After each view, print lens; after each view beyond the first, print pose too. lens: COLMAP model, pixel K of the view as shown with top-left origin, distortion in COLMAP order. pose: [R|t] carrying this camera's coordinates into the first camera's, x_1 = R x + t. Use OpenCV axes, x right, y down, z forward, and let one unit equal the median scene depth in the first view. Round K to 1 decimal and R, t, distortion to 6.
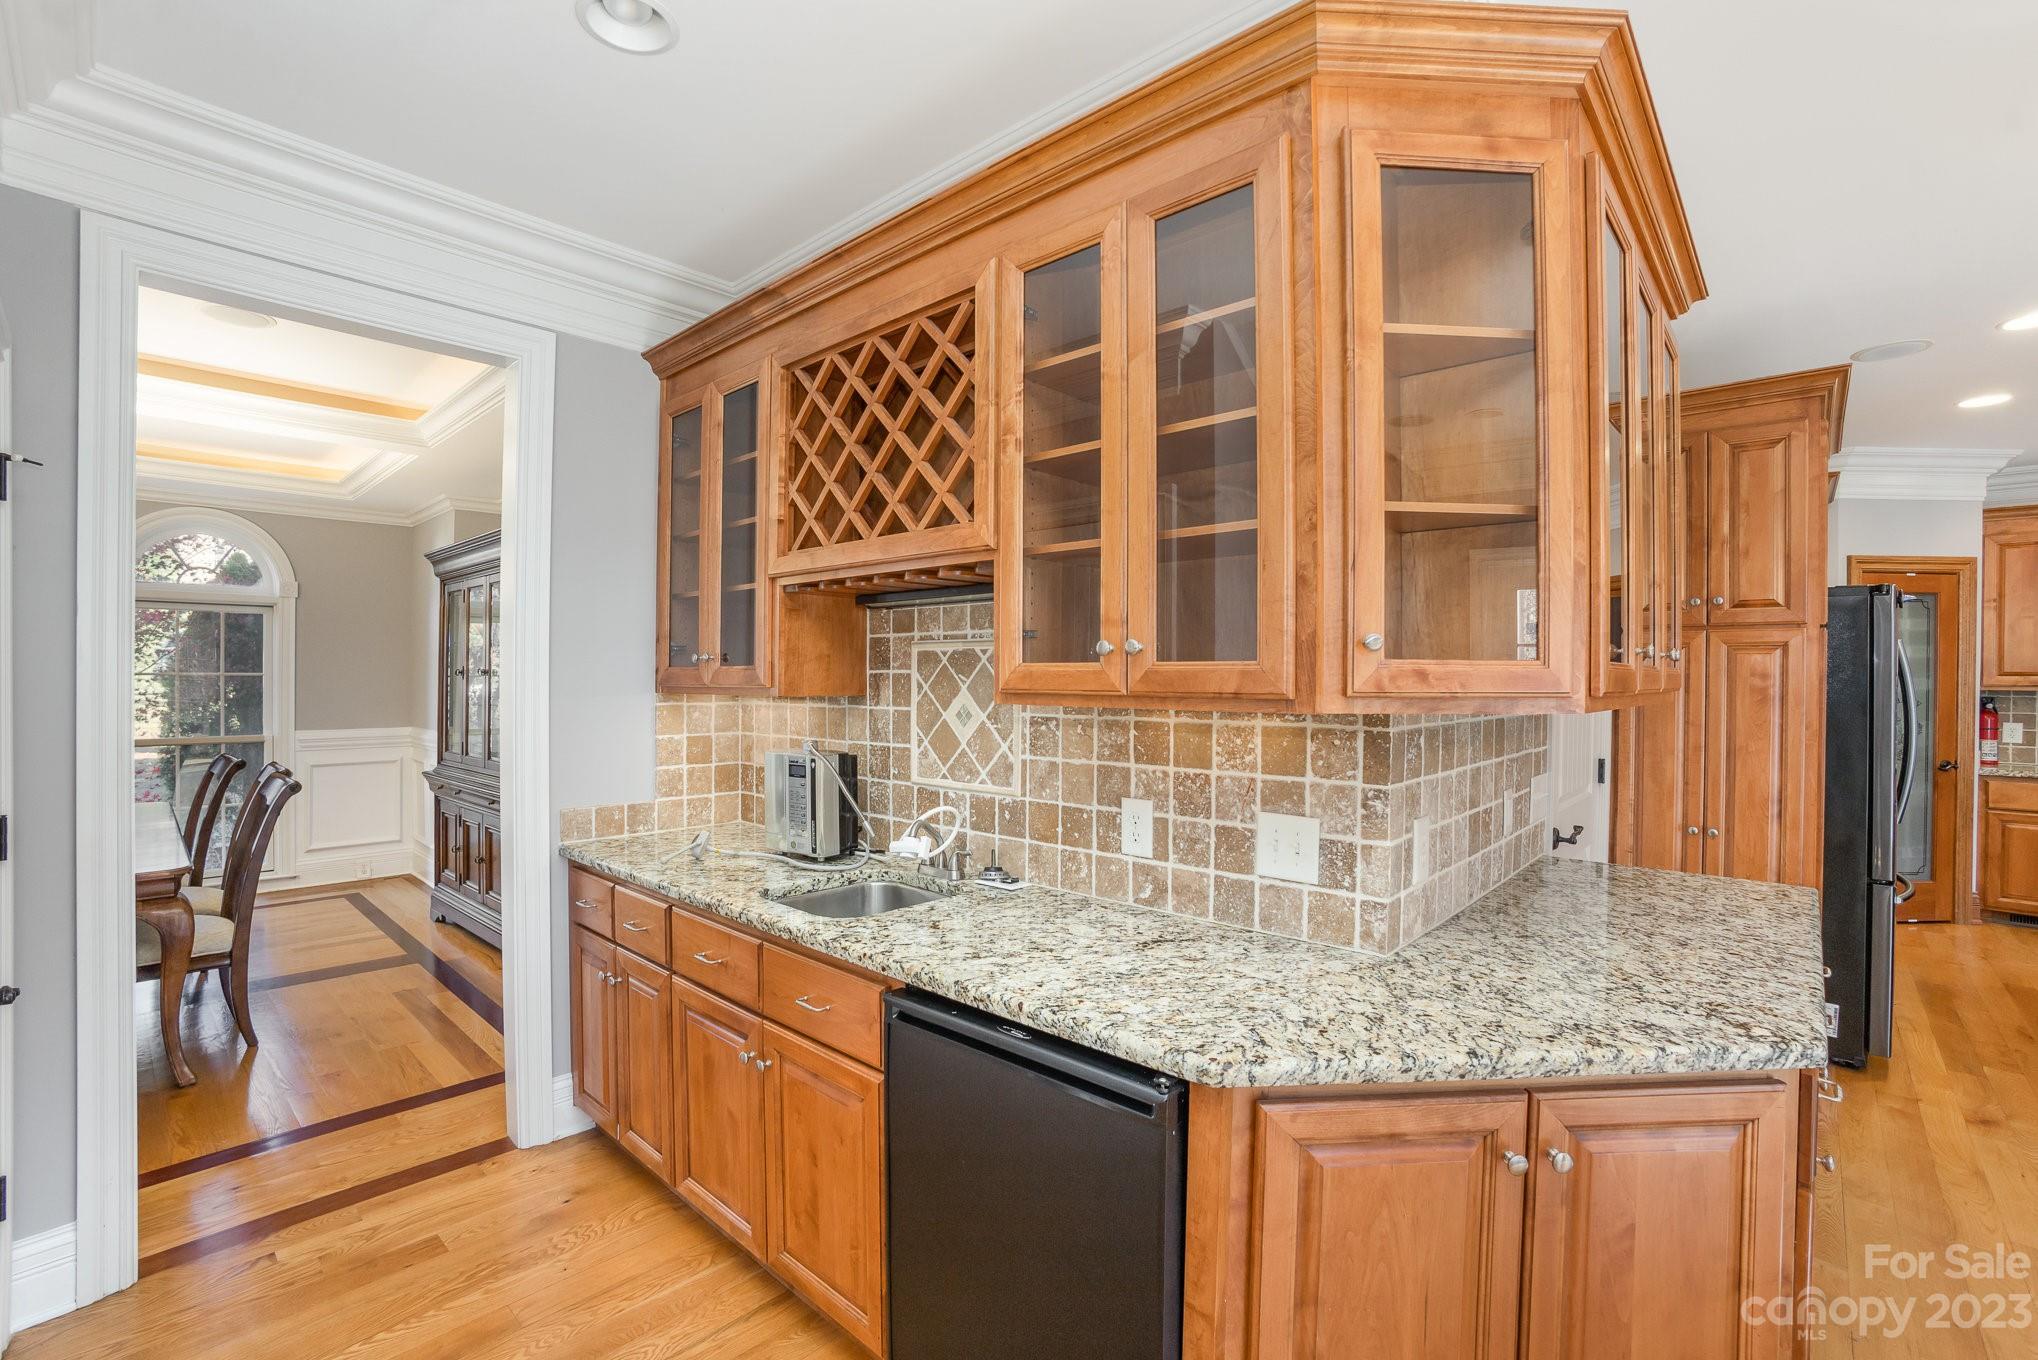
lens RADIAL K [[891.4, 0, 1005.7], [0, 891.4, 676.4], [0, 0, 1]] dist [-0.037544, 0.000186]
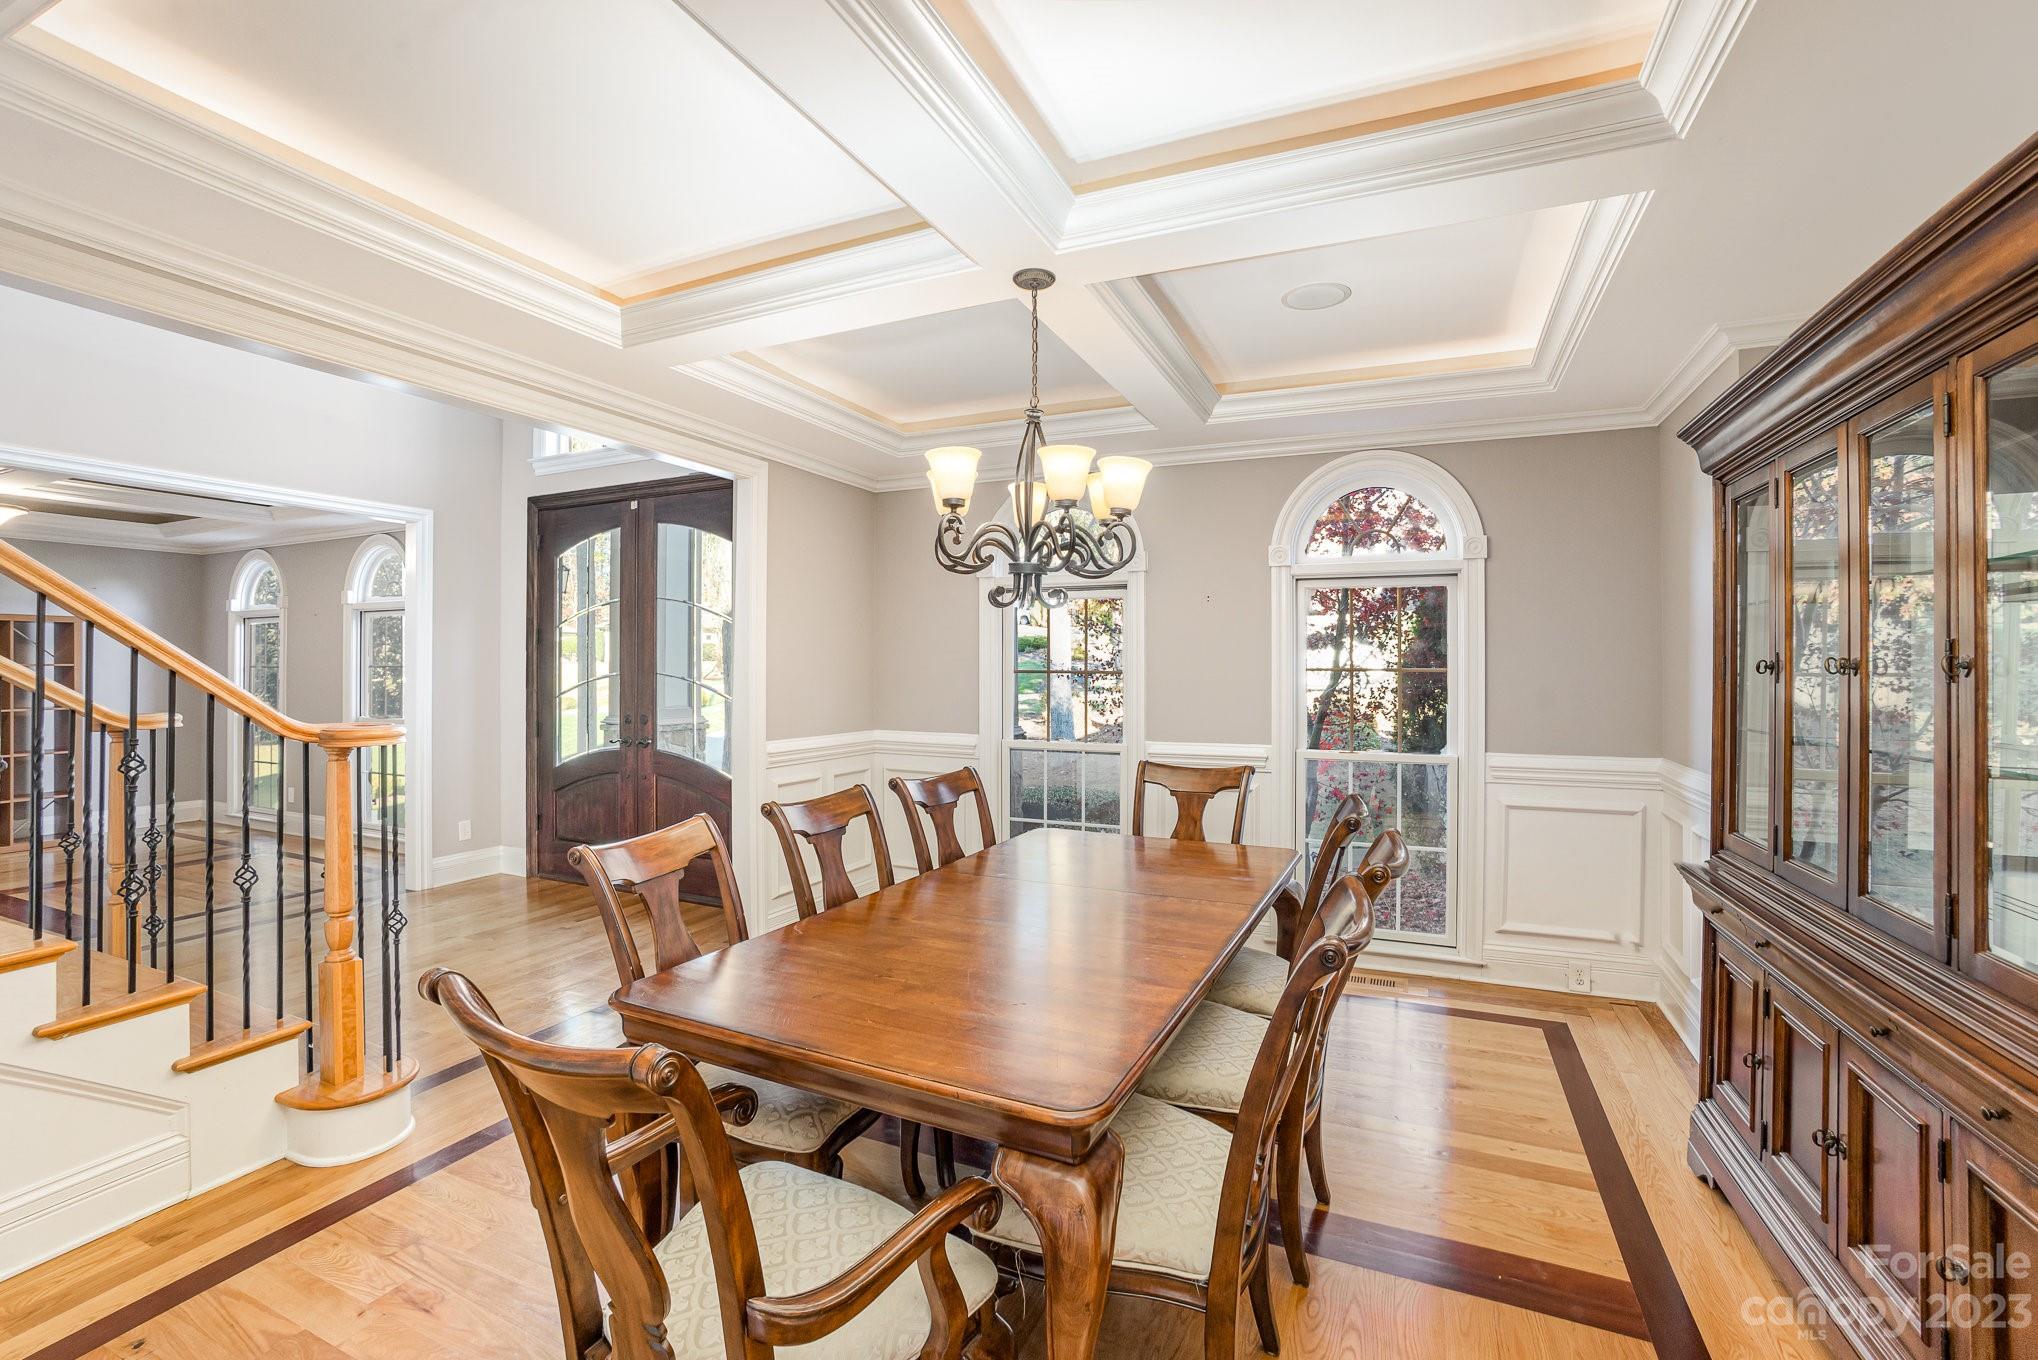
lens RADIAL K [[891.4, 0, 1000.1], [0, 891.4, 671.4], [0, 0, 1]] dist [-0.037544, 0.000186]
pose [[0.313655, -0.006901, -0.949512, -0.285774], [-0.002812, 0.999962, -0.008197, 0.005320], [0.949533, 0.005241, 0.313624, 0.431258]]
